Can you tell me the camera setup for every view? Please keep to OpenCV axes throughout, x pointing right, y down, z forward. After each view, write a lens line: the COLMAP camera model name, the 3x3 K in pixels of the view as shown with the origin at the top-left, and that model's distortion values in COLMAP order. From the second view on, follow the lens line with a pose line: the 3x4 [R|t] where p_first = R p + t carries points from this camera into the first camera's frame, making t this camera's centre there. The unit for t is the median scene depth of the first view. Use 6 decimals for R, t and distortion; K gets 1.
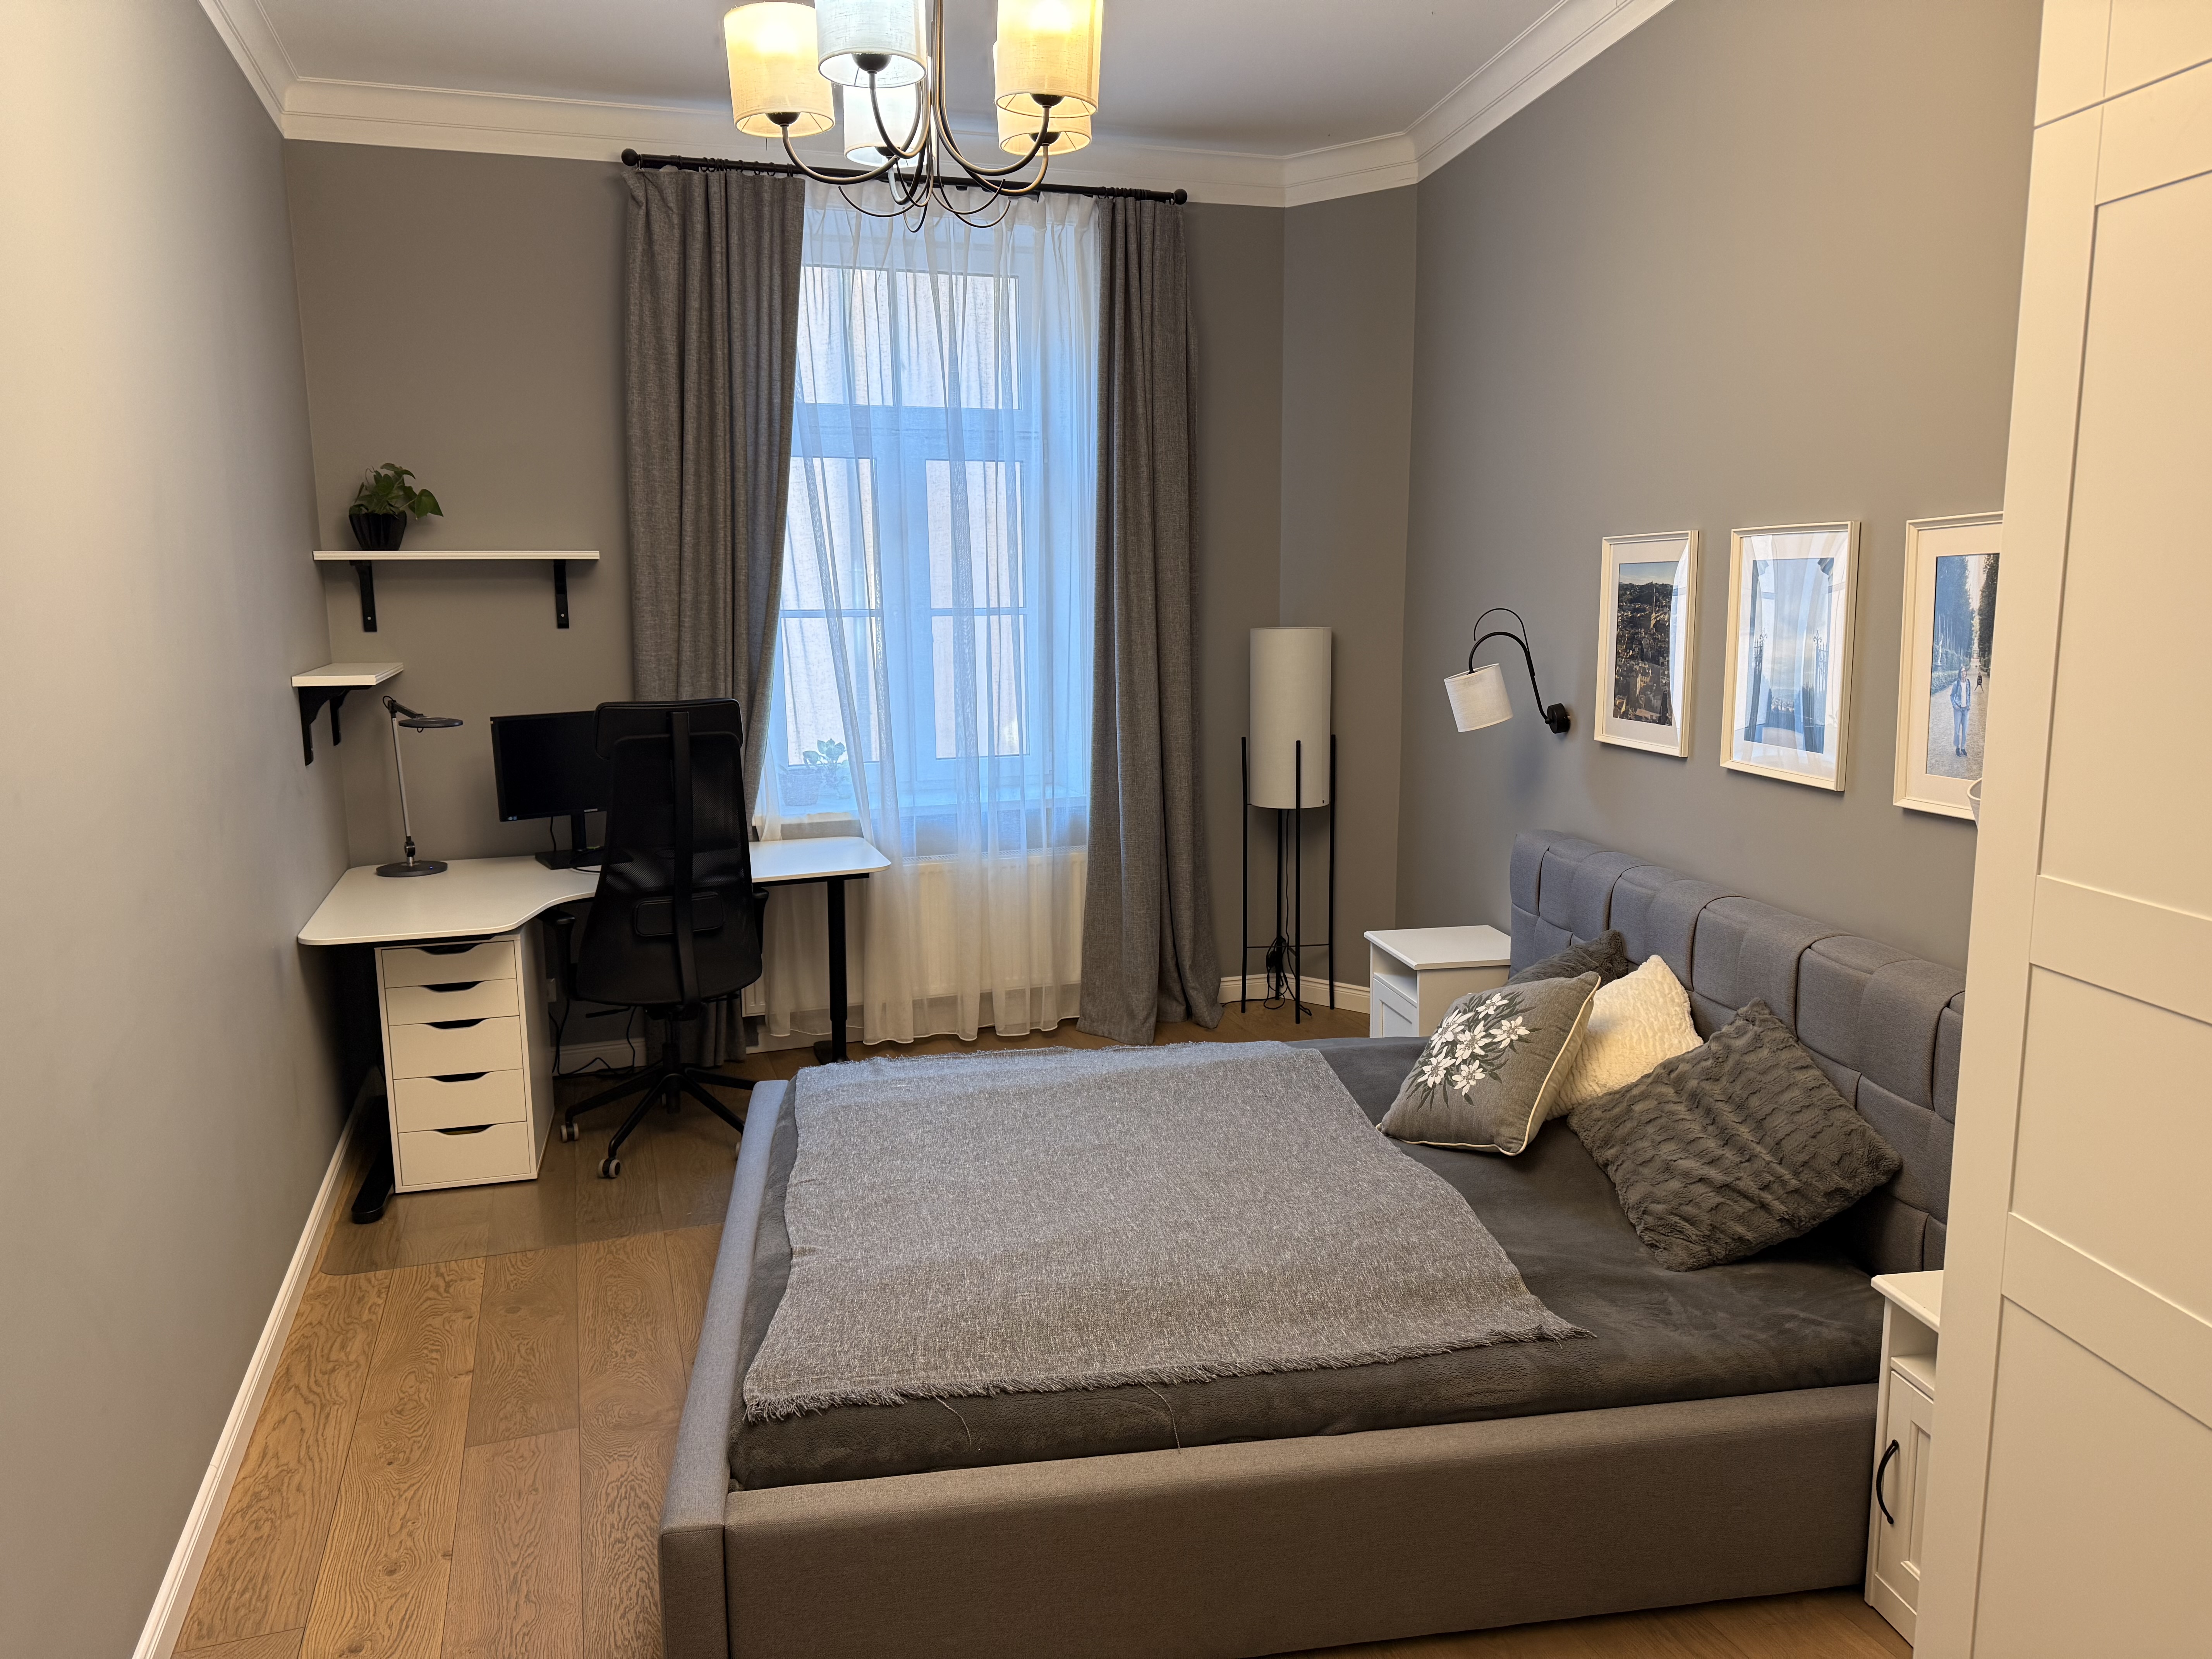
lens RADIAL K [[1566.2, 0, 1106.2], [0, 1566.2, 827.4], [0, 0, 1]] dist [0.052013, -0.021435]
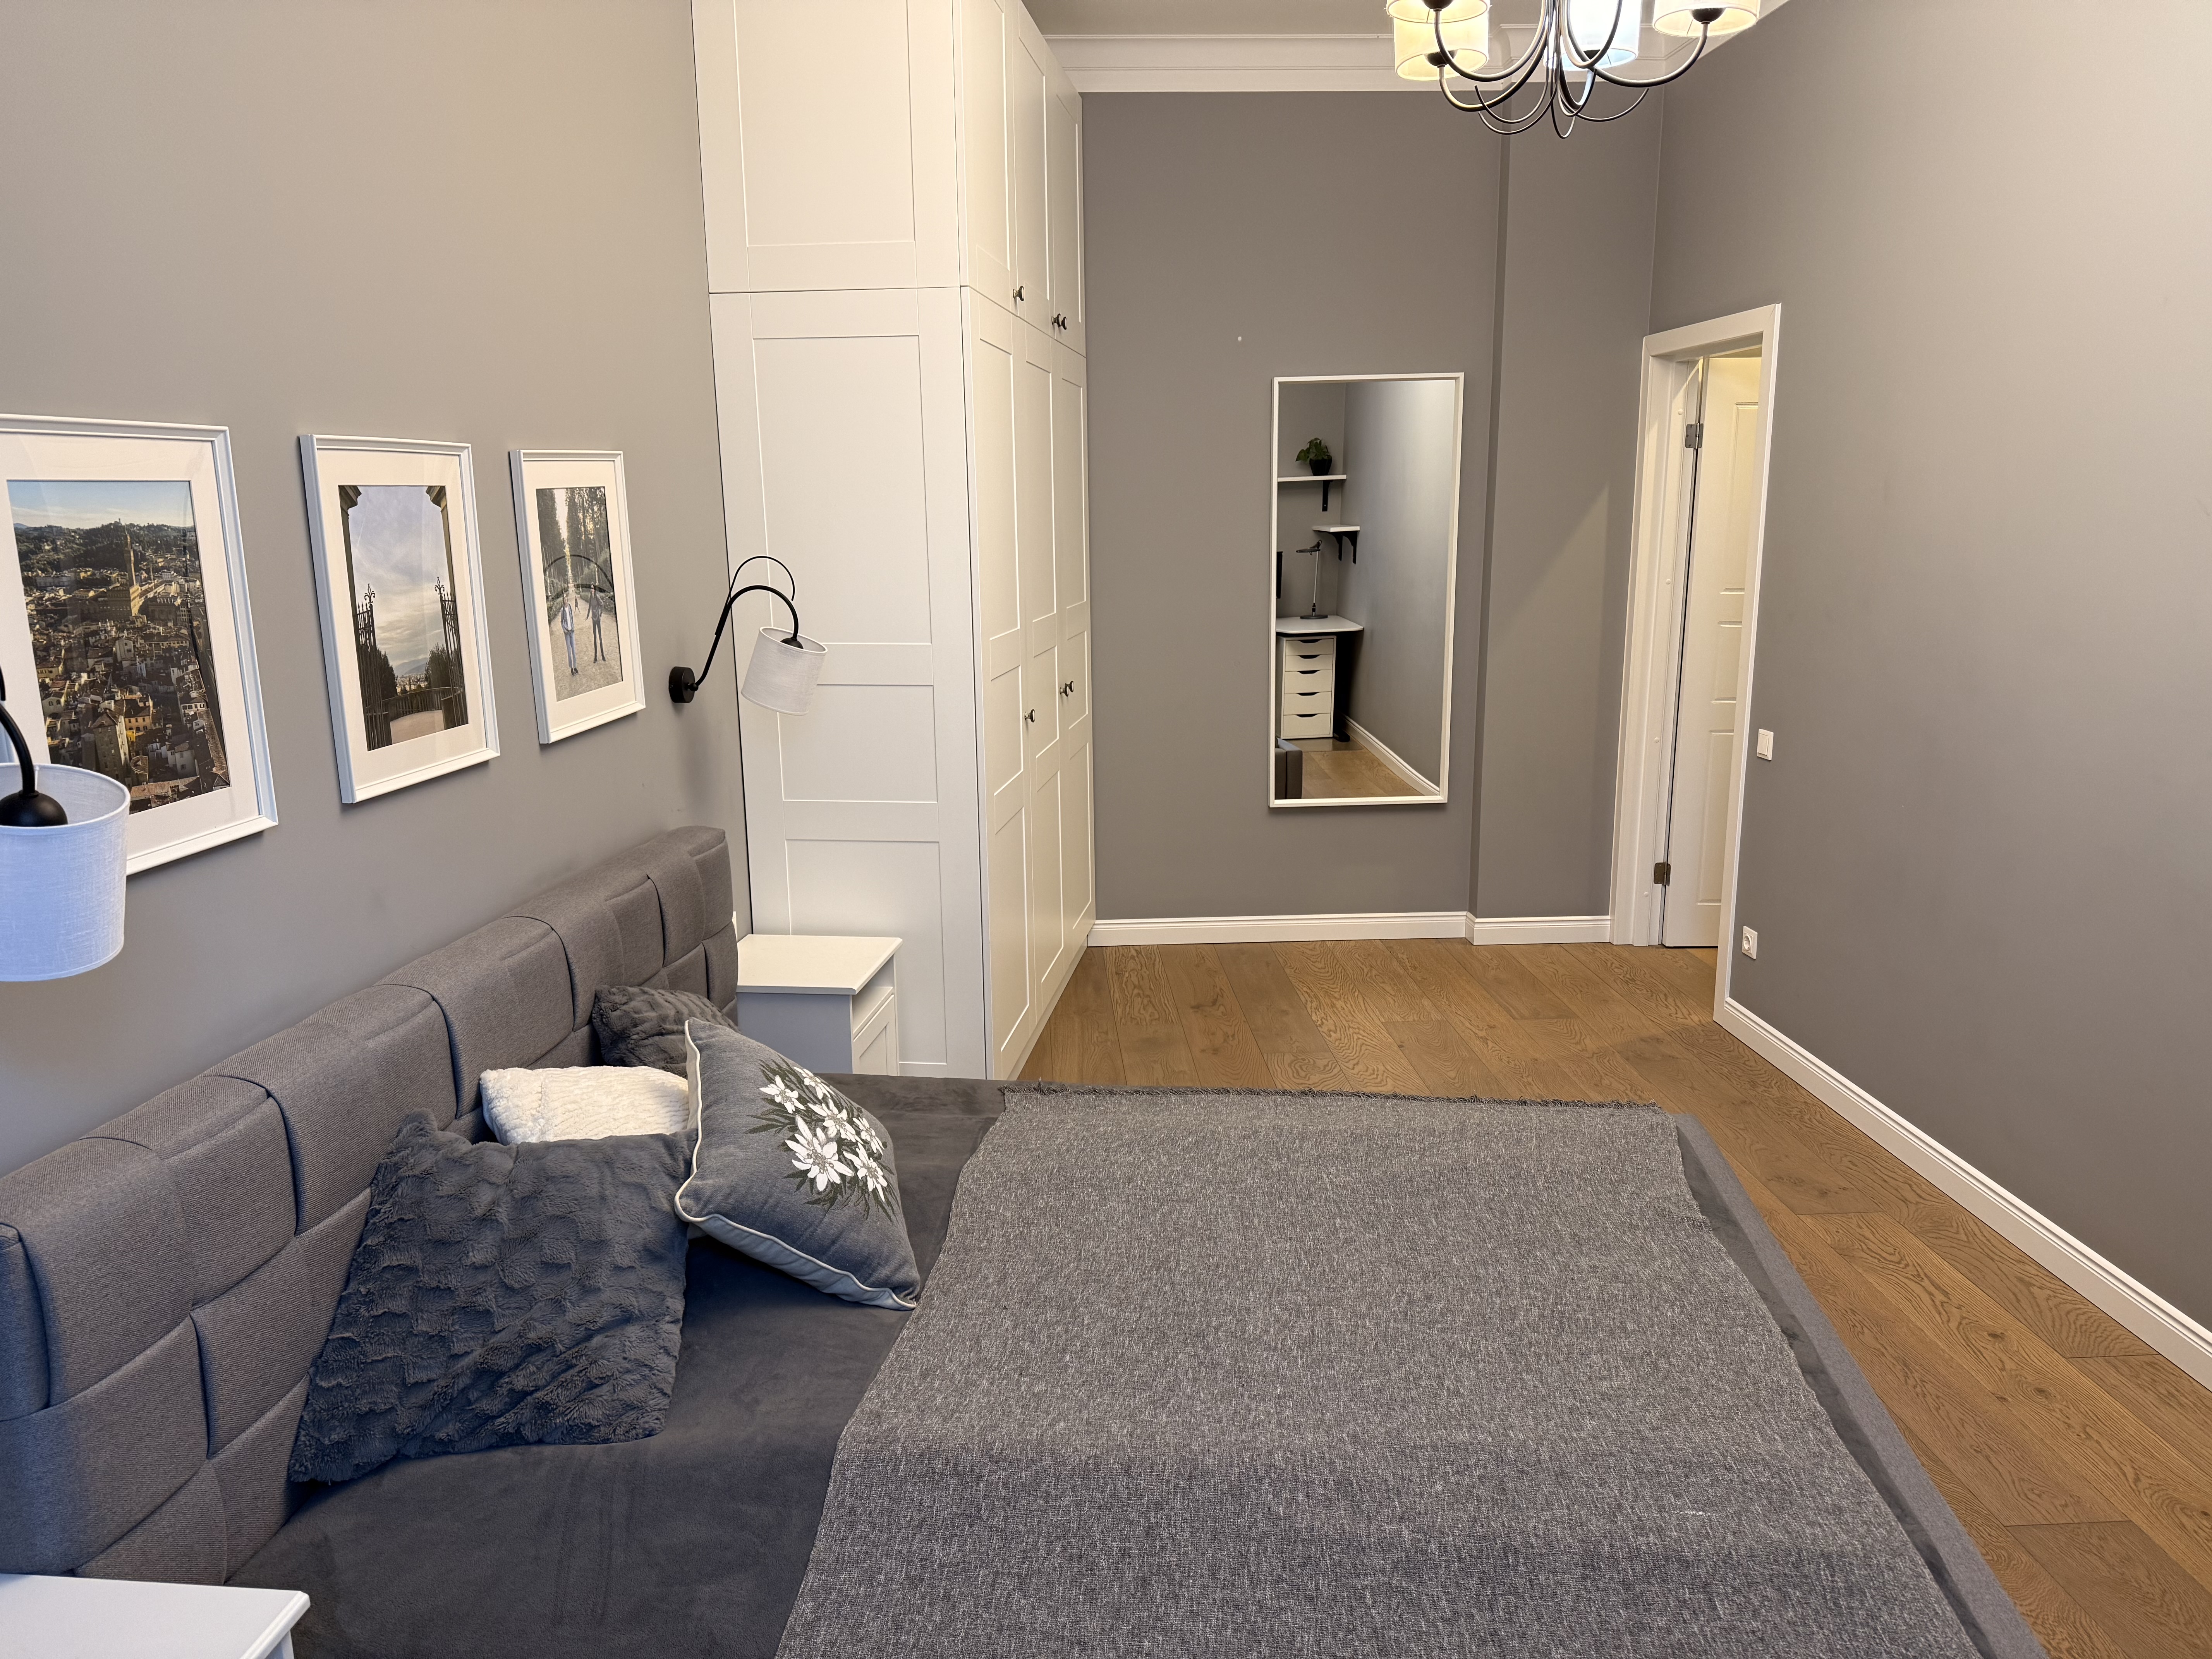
lens RADIAL K [[1566.2, 0, 1109.7], [0, 1566.2, 831.3], [0, 0, 1]] dist [0.052013, -0.021435]
pose [[-0.963241, -0.026586, 0.267319, -0.084879], [0.071088, 0.934392, 0.349083, -0.227959], [-0.259061, 0.355254, -0.898155, 1.471967]]
